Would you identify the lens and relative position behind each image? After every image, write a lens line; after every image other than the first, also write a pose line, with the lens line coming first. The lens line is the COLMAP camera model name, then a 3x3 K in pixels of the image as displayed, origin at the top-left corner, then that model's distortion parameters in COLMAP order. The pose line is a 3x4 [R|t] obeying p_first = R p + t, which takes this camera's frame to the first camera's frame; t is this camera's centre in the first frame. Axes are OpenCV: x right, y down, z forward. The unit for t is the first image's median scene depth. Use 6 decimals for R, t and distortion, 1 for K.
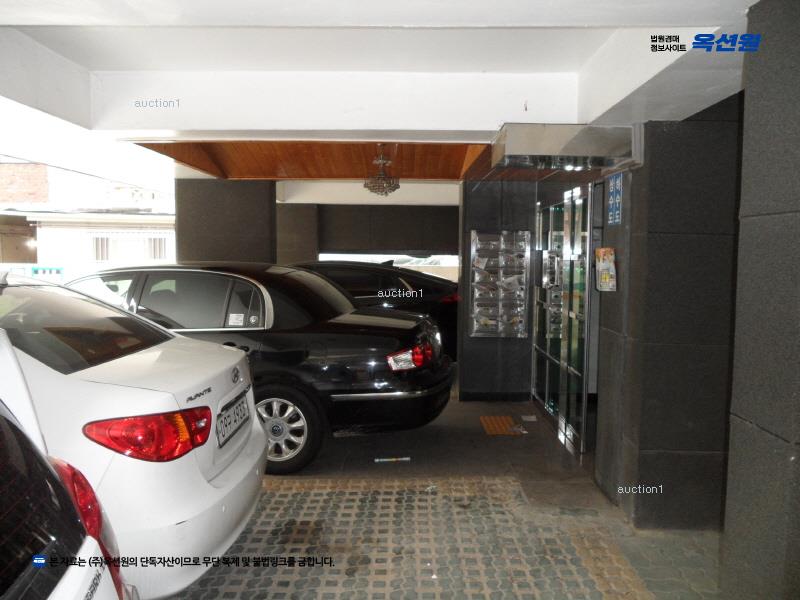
lens RADIAL K [[645.9, 0, 402.2], [0, 645.9, 299.0], [0, 0, 1]] dist [-0.029394, 0.016608]
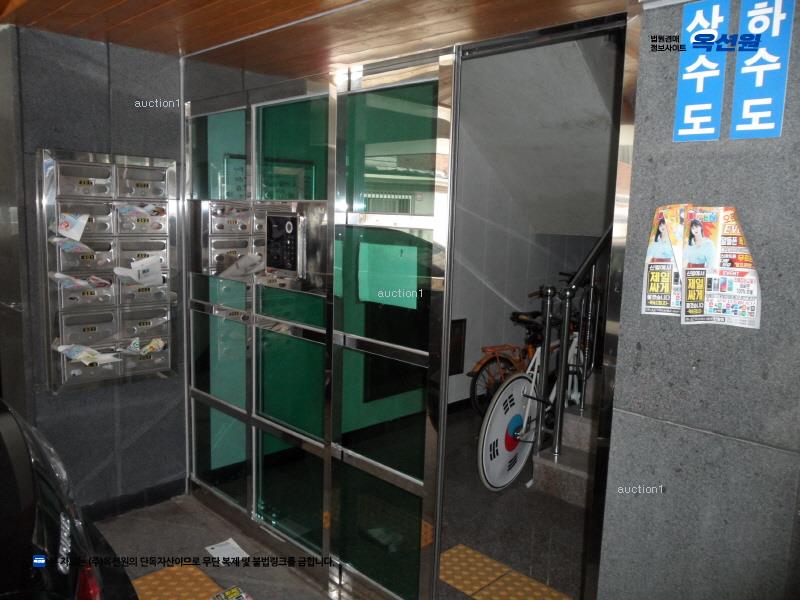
lens RADIAL K [[645.9, 0, 402.2], [0, 645.9, 299.0], [0, 0, 1]] dist [-0.029394, 0.016608]
pose [[0.704464, -0.076849, 0.705567, -0.031904], [0.020440, 0.995905, 0.088064, -0.040025], [-0.709446, -0.047616, 0.703150, 0.528337]]
